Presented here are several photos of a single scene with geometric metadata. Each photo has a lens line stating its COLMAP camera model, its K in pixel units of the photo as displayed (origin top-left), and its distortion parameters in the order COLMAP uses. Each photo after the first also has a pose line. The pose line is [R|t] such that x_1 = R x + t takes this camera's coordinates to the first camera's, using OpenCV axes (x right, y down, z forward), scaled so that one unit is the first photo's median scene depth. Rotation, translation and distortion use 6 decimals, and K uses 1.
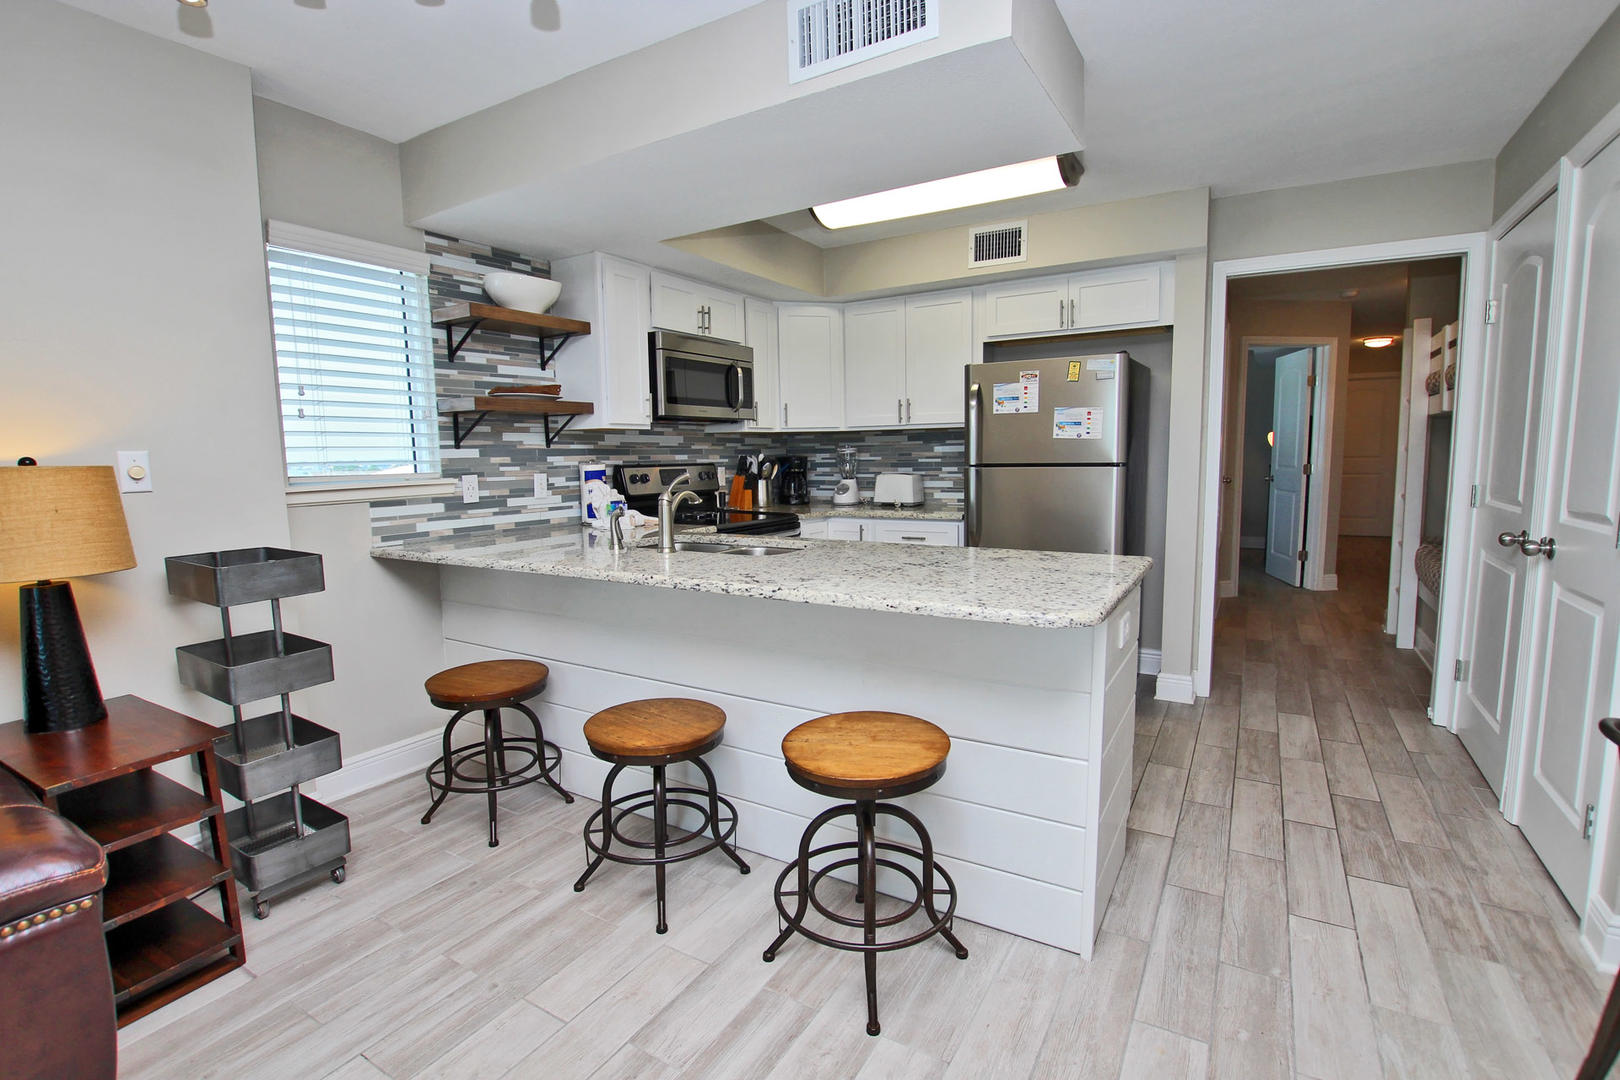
lens RADIAL K [[750.9, 0, 811.3], [0, 750.9, 546.5], [0, 0, 1]] dist [-0.034821, 0.005353]
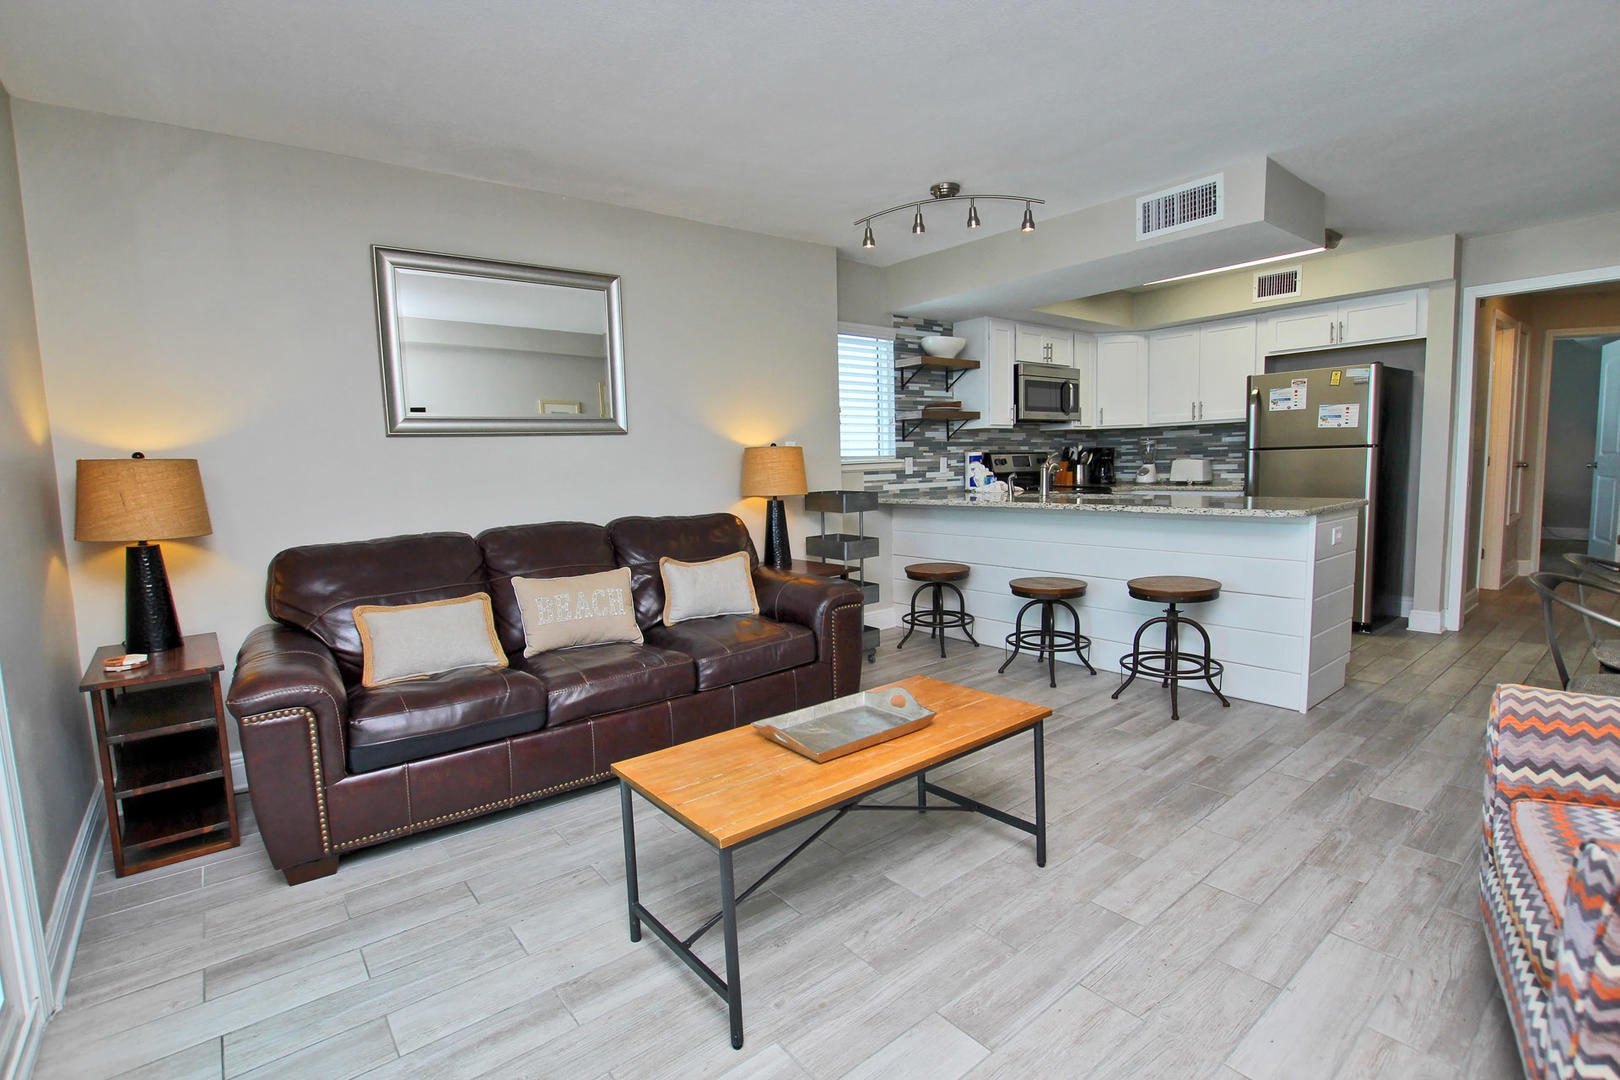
lens RADIAL K [[750.9, 0, 811.3], [0, 750.9, 546.5], [0, 0, 1]] dist [-0.034821, 0.005353]
pose [[0.939812, 0.025741, -0.340721, -0.080626], [-0.027734, 0.999615, -0.000980, 0.101065], [0.340565, 0.010371, 0.940164, -0.591328]]
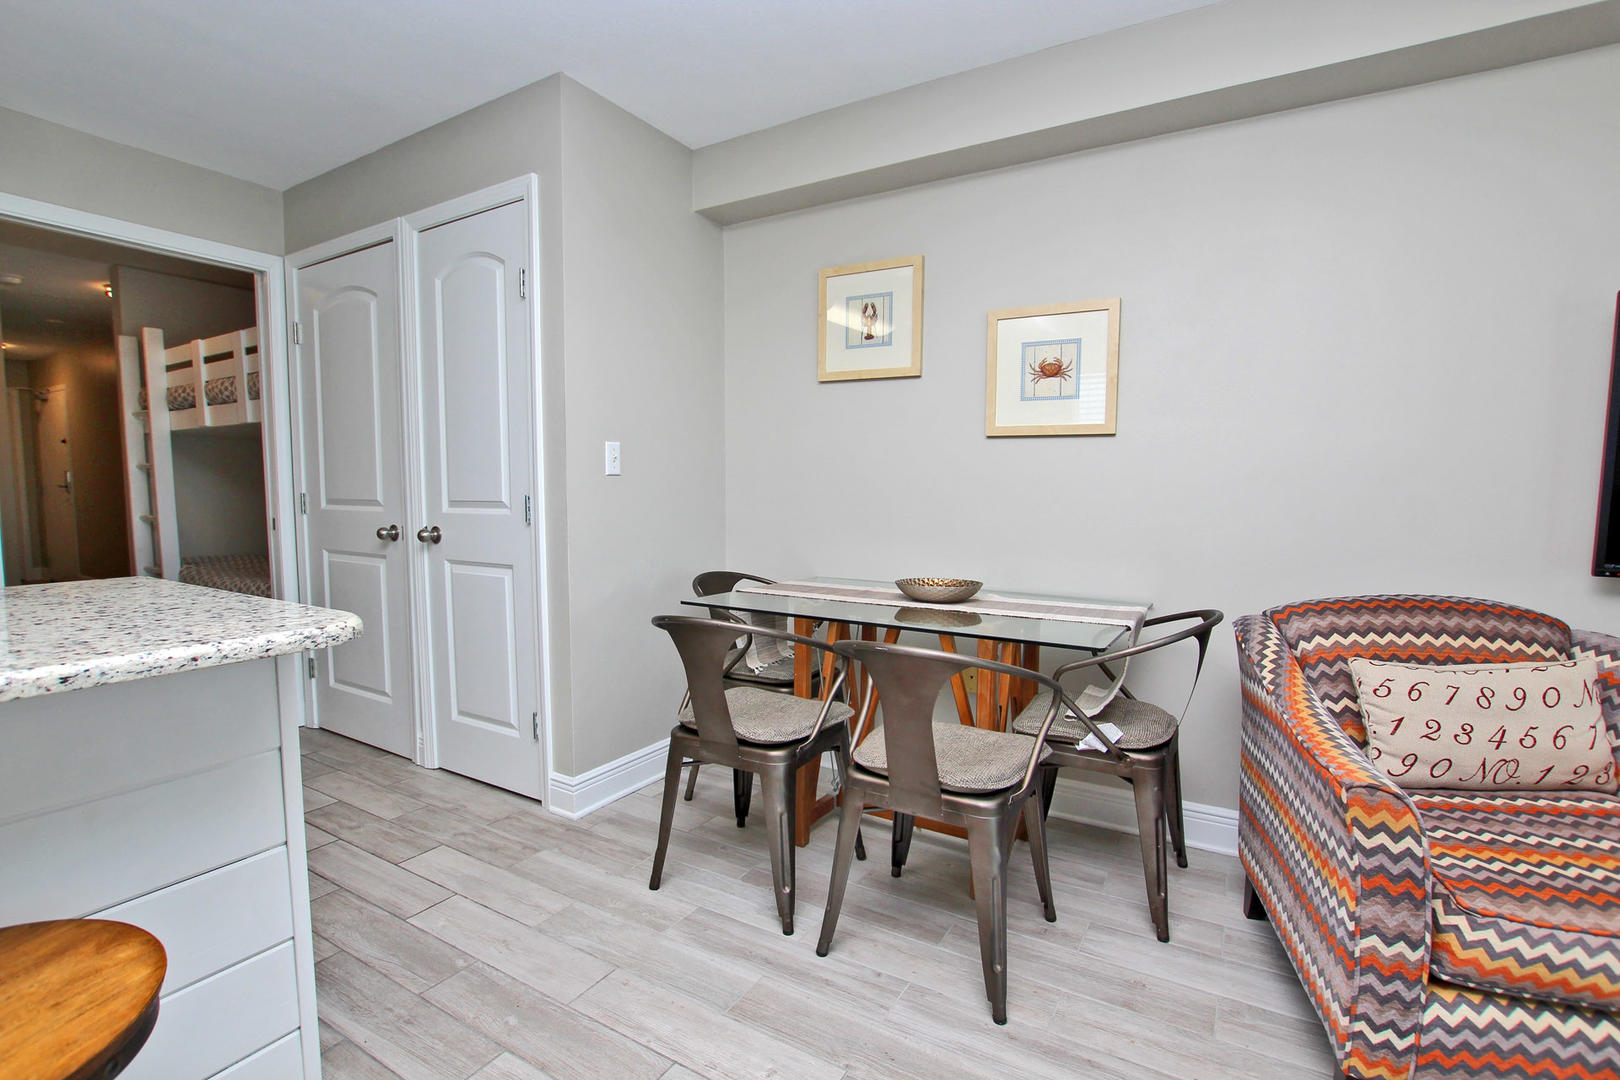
lens RADIAL K [[750.9, 0, 811.3], [0, 750.9, 546.5], [0, 0, 1]] dist [-0.034821, 0.005353]
pose [[-0.005579, -0.064717, 0.997888, -0.162724], [0.120920, 0.990537, 0.064916, 0.011714], [-0.992647, 0.121027, 0.002299, 0.241924]]
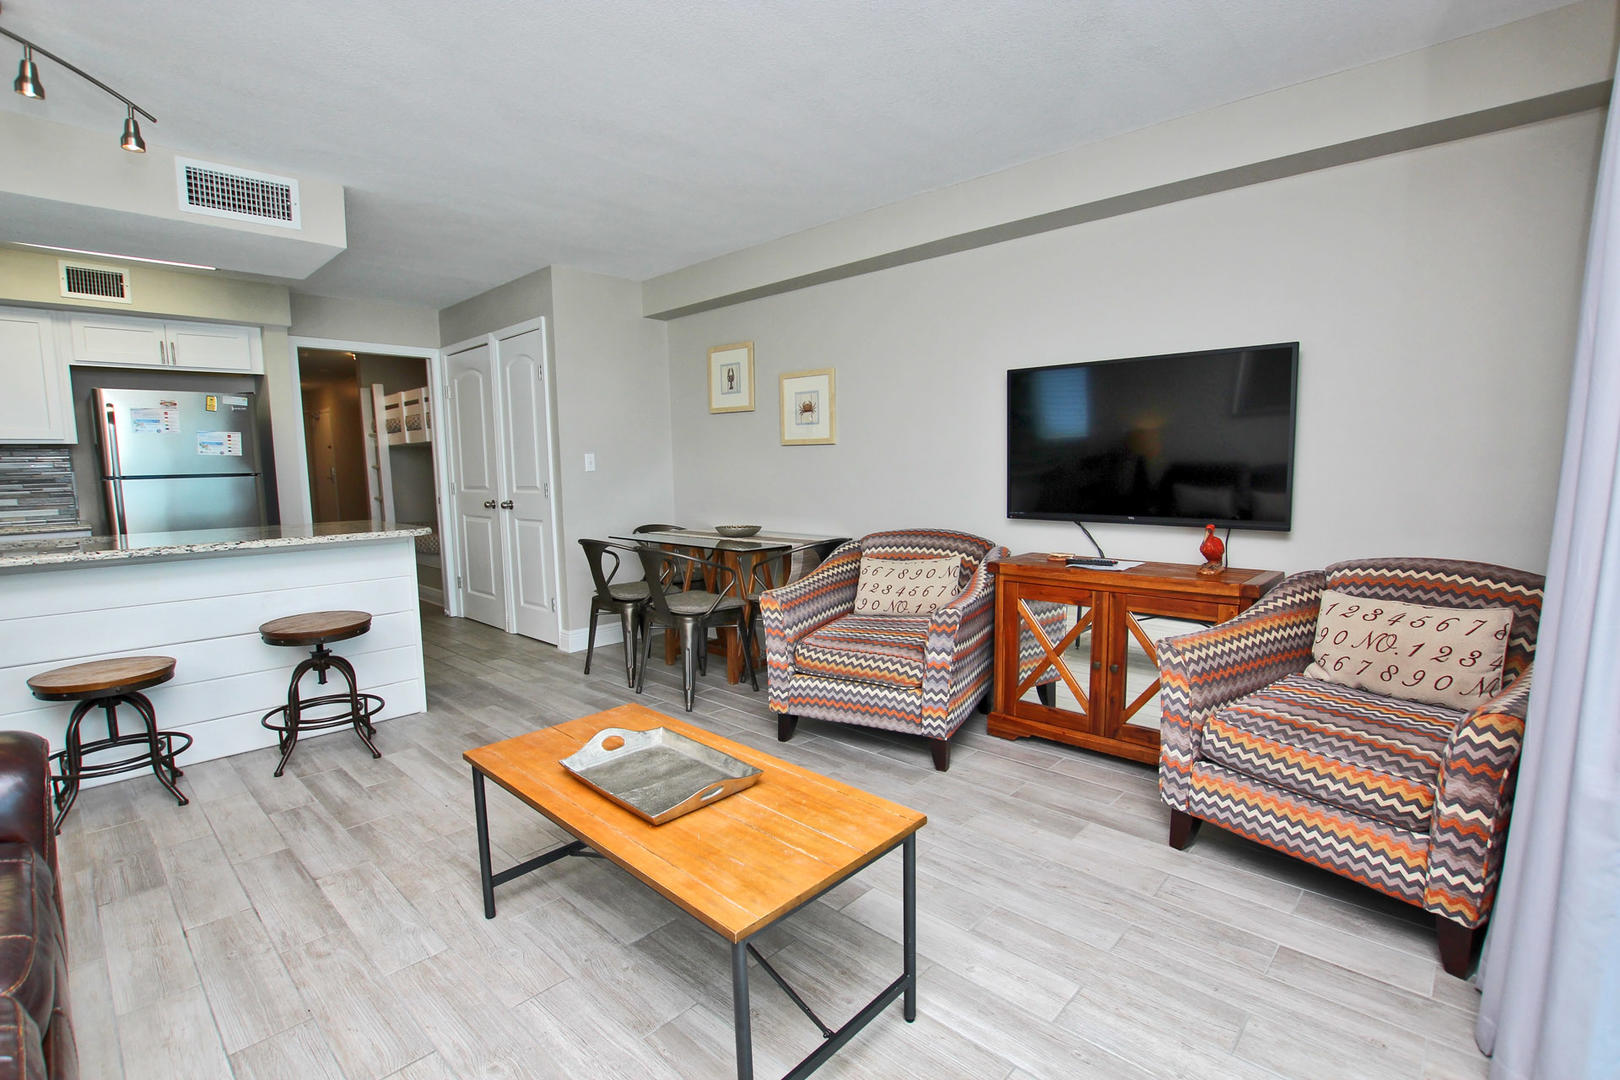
lens RADIAL K [[750.9, 0, 811.3], [0, 750.9, 546.5], [0, 0, 1]] dist [-0.034821, 0.005353]
pose [[0.209747, -0.094254, 0.973202, -0.701822], [0.134561, 0.988654, 0.066750, 0.067256], [-0.968452, 0.116955, 0.220050, -0.266445]]
